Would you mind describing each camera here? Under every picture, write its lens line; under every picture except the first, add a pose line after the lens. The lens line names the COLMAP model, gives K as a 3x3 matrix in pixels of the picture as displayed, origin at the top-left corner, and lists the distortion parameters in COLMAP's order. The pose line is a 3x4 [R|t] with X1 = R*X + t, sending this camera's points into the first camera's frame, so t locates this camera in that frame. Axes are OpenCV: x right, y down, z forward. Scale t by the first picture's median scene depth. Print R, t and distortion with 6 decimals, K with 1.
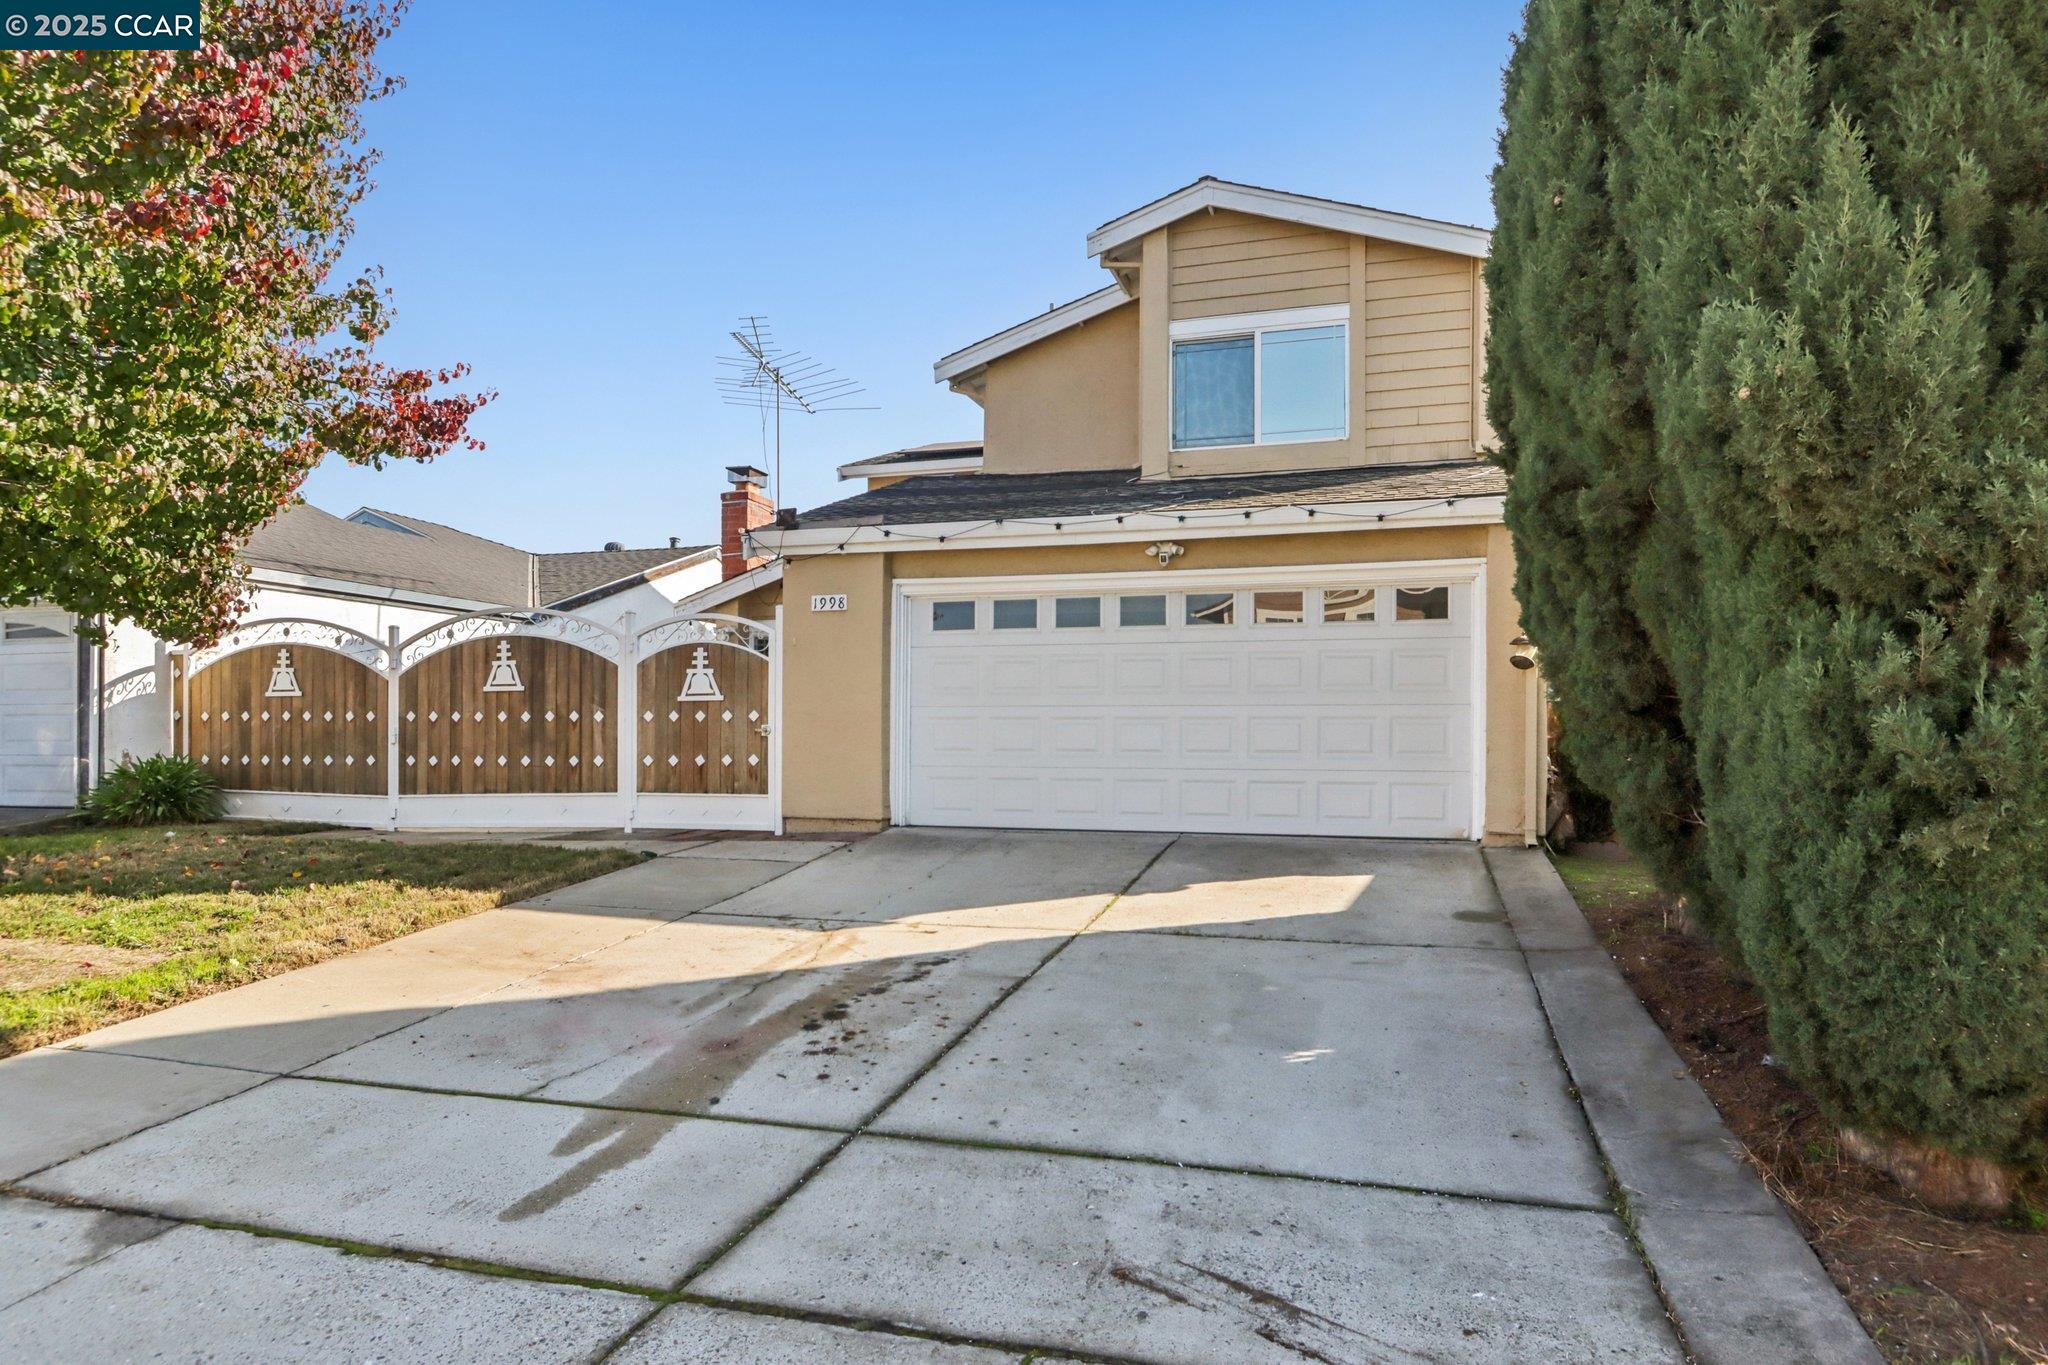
lens RADIAL K [[1220.5, 0, 1063.8], [0, 1220.5, 722.8], [0, 0, 1]] dist [-0.002930, -0.002812]
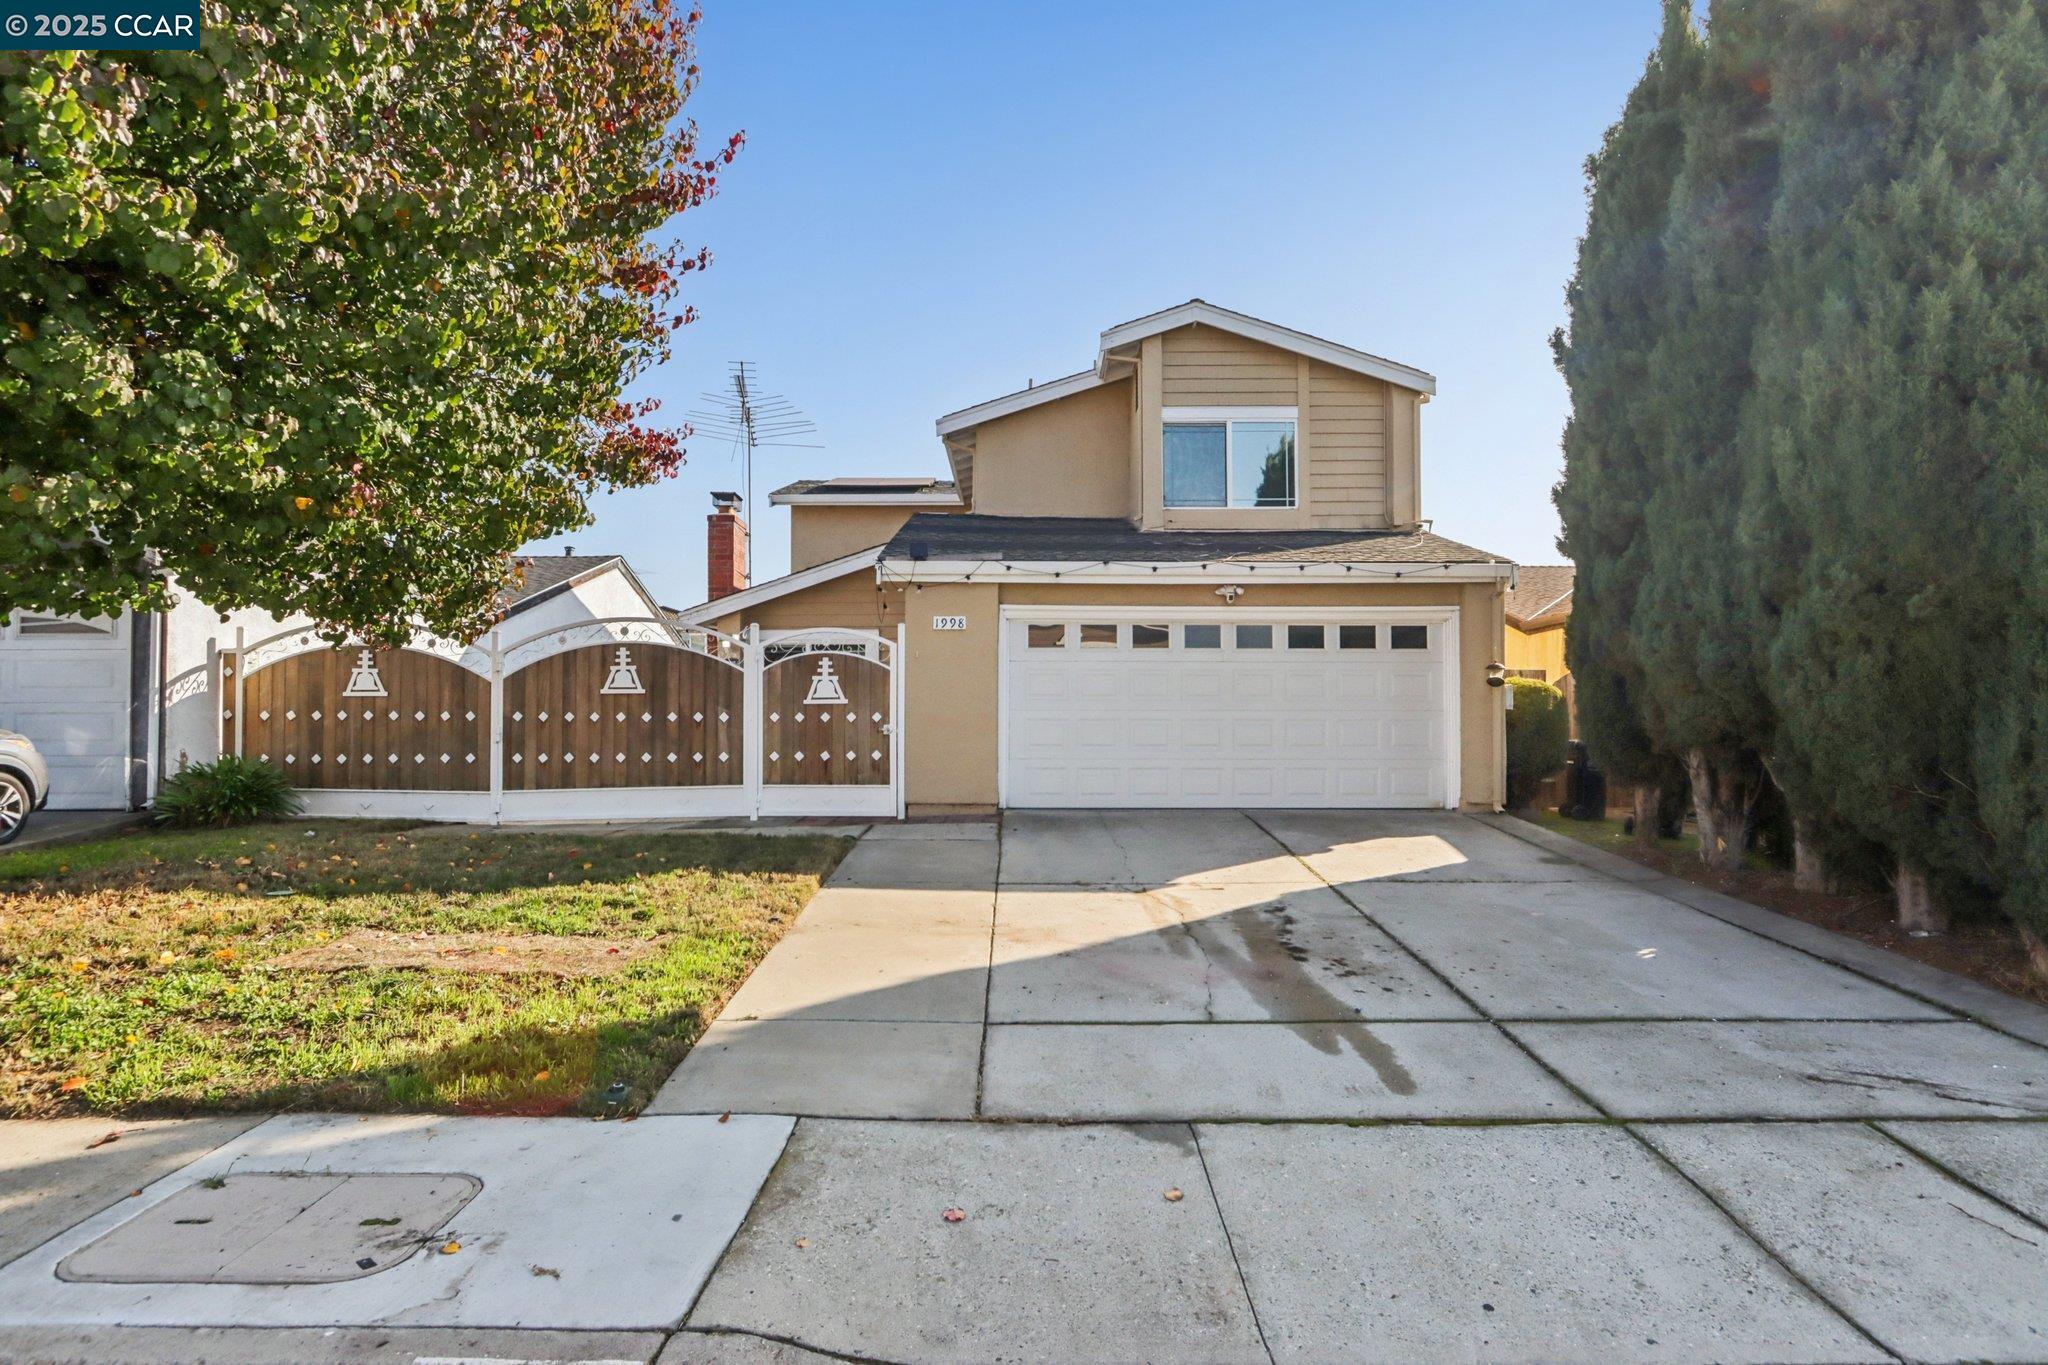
lens RADIAL K [[1061.6, 0, 1022.0], [0, 1061.6, 689.7], [0, 0, 1]] dist [-0.009634, 0.001033]
pose [[0.957222, 0.009058, 0.289213, -0.408116], [-0.002045, 0.999697, -0.024542, -0.007258], [-0.289347, 0.022901, 0.956950, -0.012153]]
